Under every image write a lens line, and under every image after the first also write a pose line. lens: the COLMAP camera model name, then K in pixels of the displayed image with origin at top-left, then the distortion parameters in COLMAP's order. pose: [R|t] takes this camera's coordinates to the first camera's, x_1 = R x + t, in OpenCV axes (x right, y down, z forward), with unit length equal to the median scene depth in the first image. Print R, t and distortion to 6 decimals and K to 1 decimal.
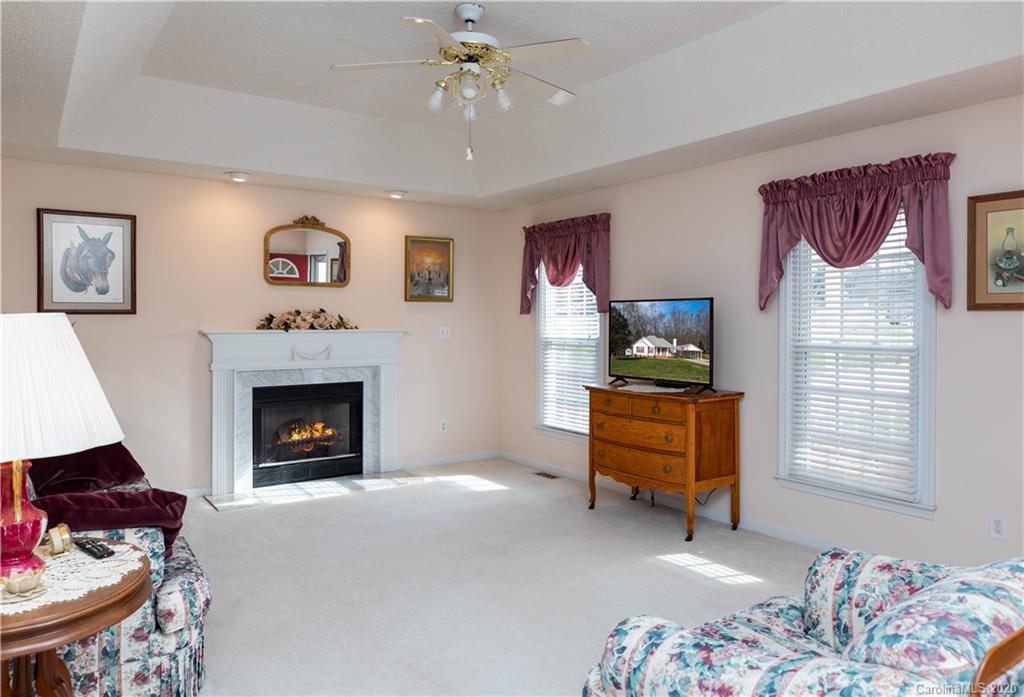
lens RADIAL K [[717.9, 0, 532.3], [0, 717.9, 323.7], [0, 0, 1]] dist [0.008514, 0.003770]
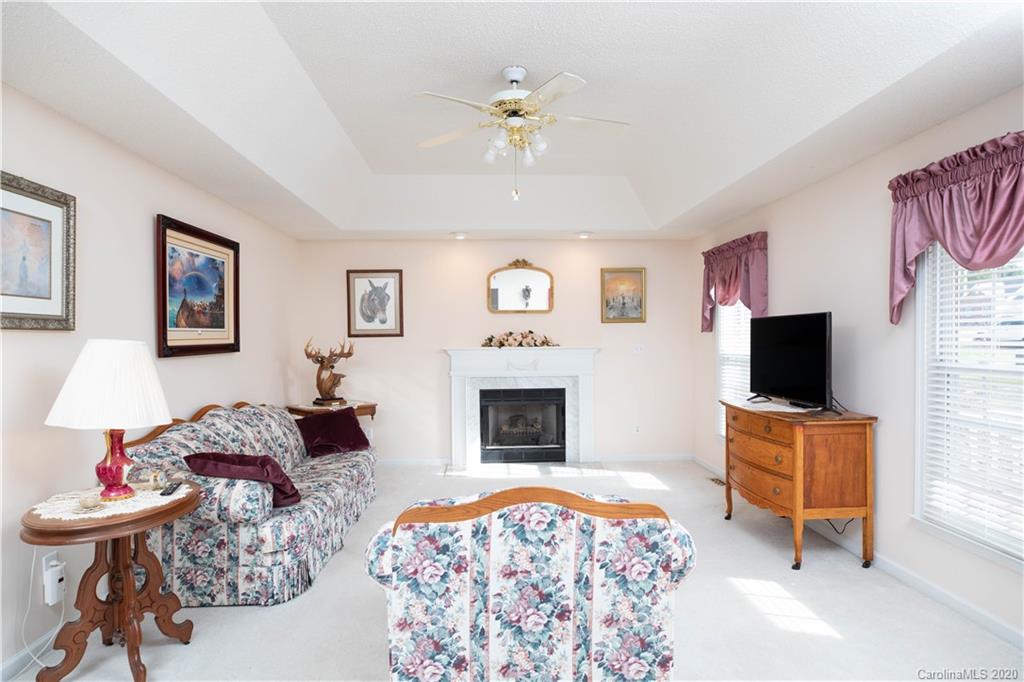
lens RADIAL K [[564.7, 0, 510.9], [0, 564.7, 348.4], [0, 0, 1]] dist [-0.027205, 0.007659]
pose [[0.835346, 0.000176, -0.549724, 0.269207], [0.007429, 0.999905, 0.011609, -0.000936], [0.549674, -0.013781, 0.835266, 0.156448]]
